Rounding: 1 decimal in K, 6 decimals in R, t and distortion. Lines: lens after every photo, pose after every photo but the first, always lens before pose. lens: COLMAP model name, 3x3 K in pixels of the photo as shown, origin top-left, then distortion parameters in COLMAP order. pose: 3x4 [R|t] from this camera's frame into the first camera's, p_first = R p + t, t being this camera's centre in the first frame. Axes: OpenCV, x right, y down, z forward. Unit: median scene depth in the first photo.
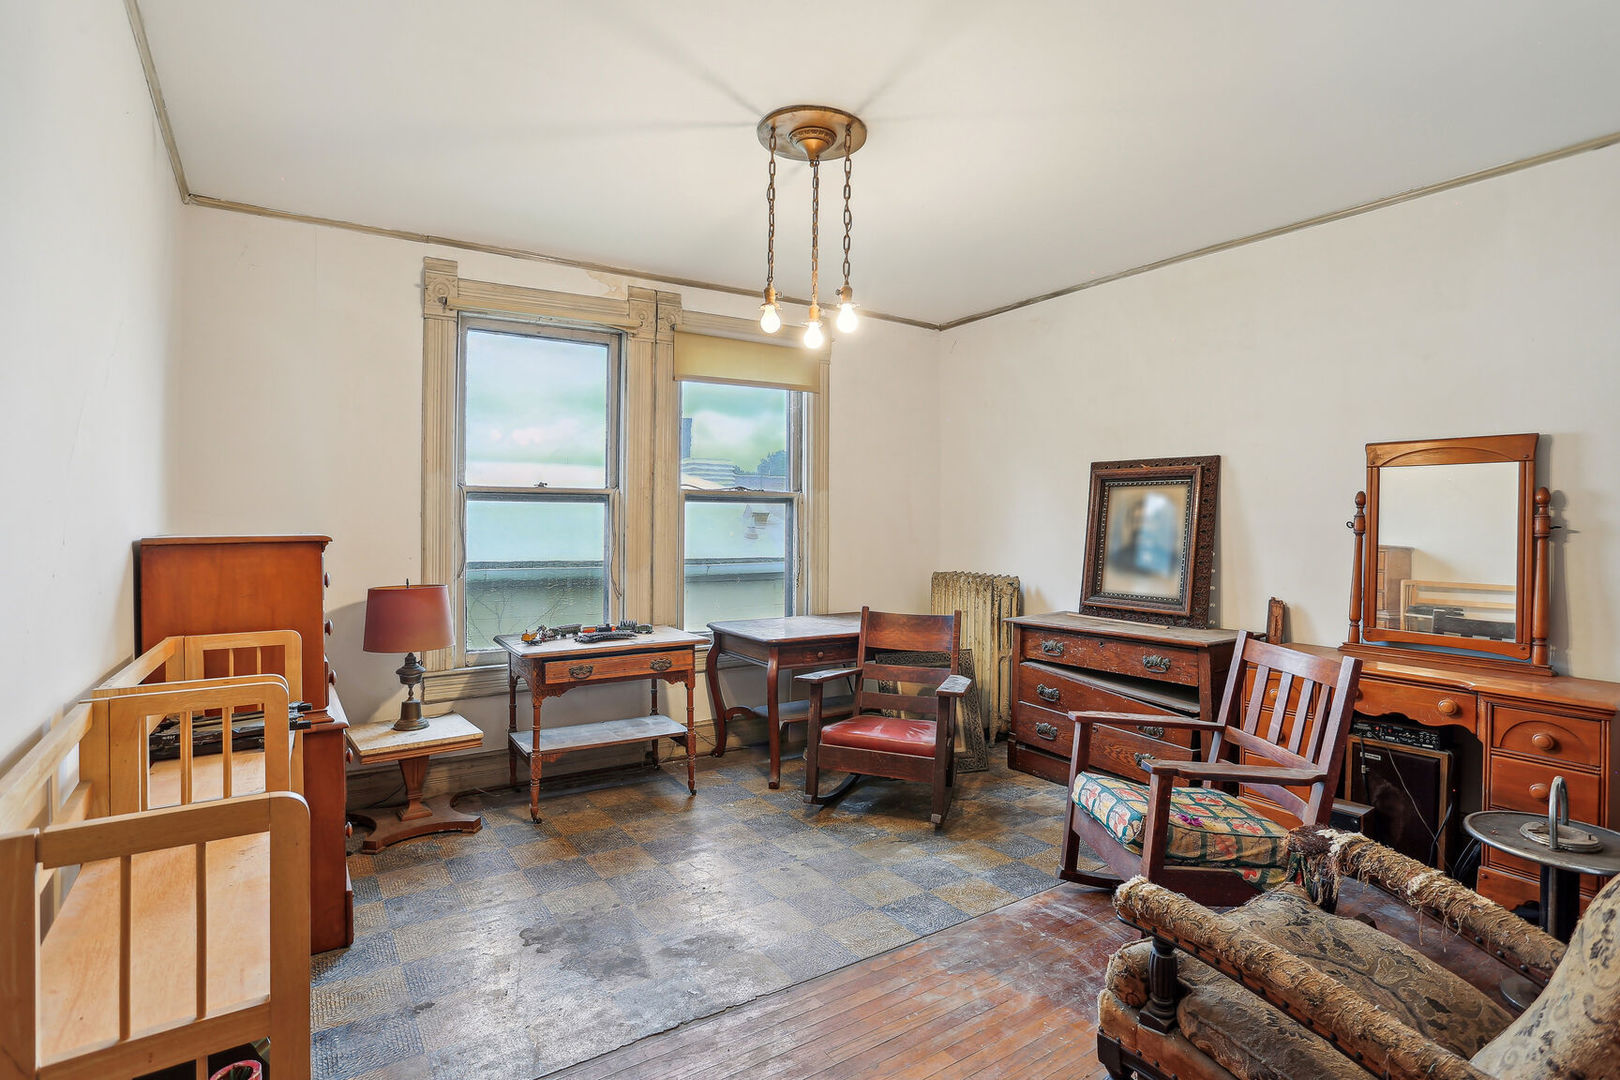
lens RADIAL K [[799.6, 0, 809.5], [0, 799.6, 528.3], [0, 0, 1]] dist [0.000535, 0.000086]
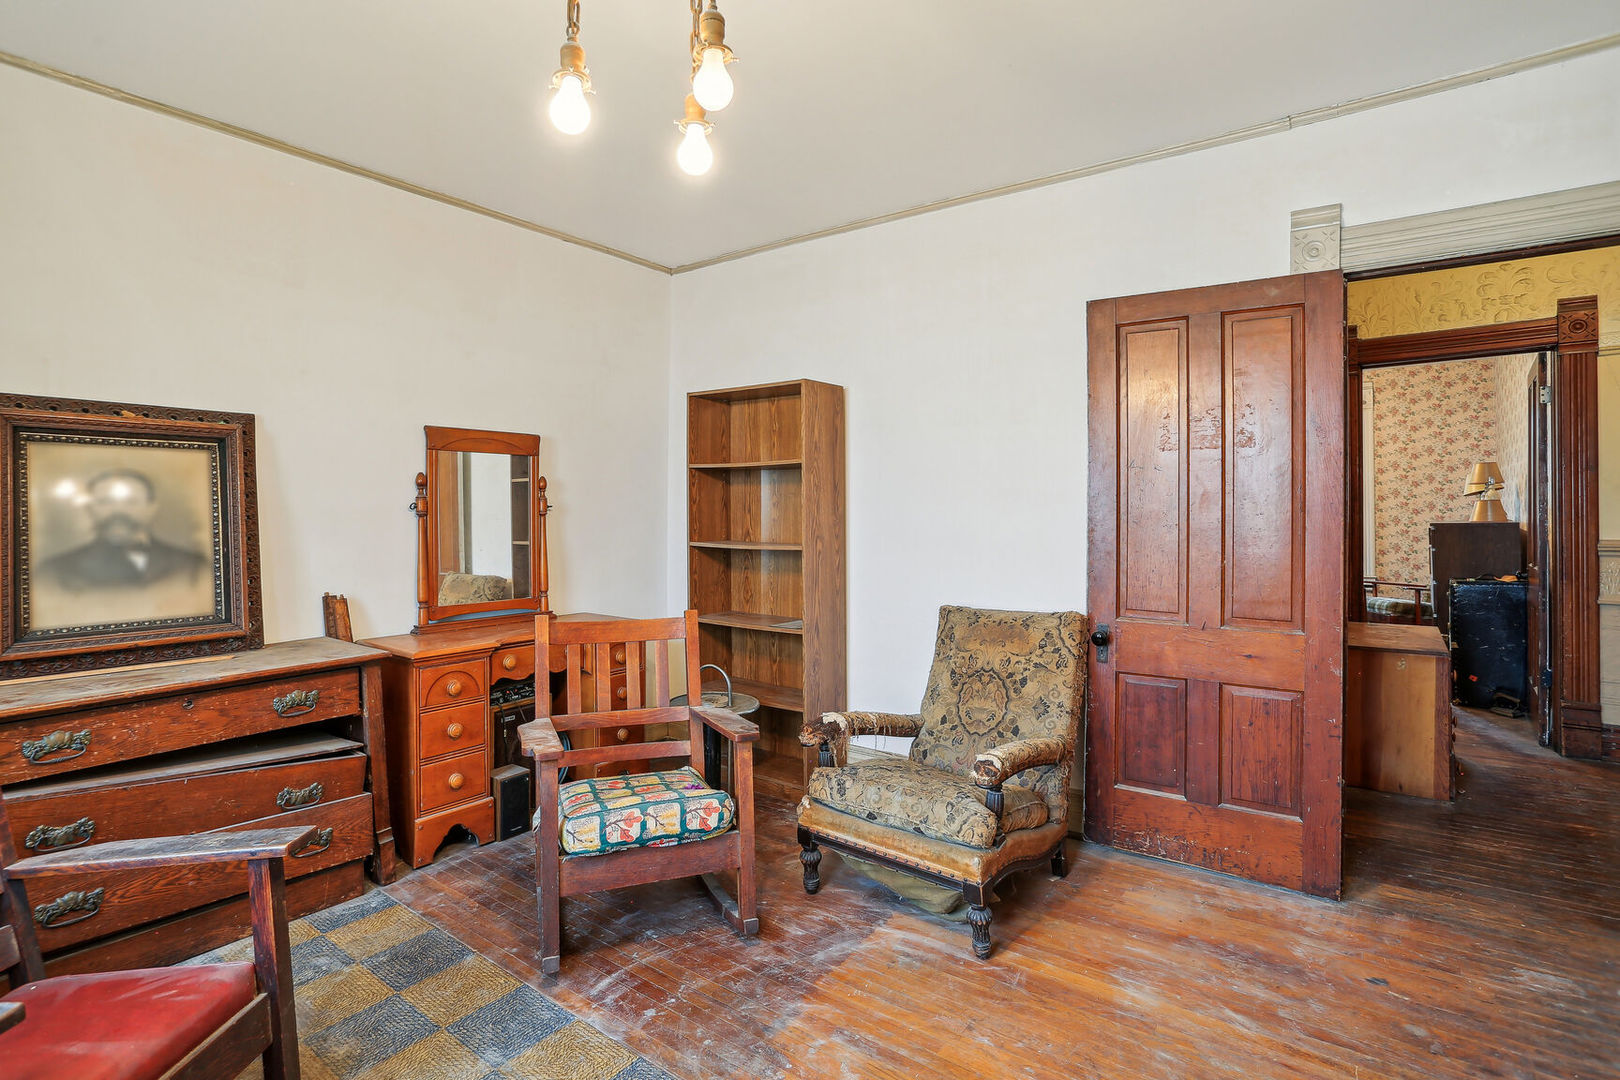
lens RADIAL K [[796.2, 0, 808.0], [0, 796.2, 508.6], [0, 0, 1]] dist [-0.037790, 0.000285]
pose [[-0.320176, -0.004264, 0.947348, -0.396466], [0.011690, 0.999896, 0.008452, -0.003848], [-0.947286, 0.013781, -0.320093, 0.858491]]
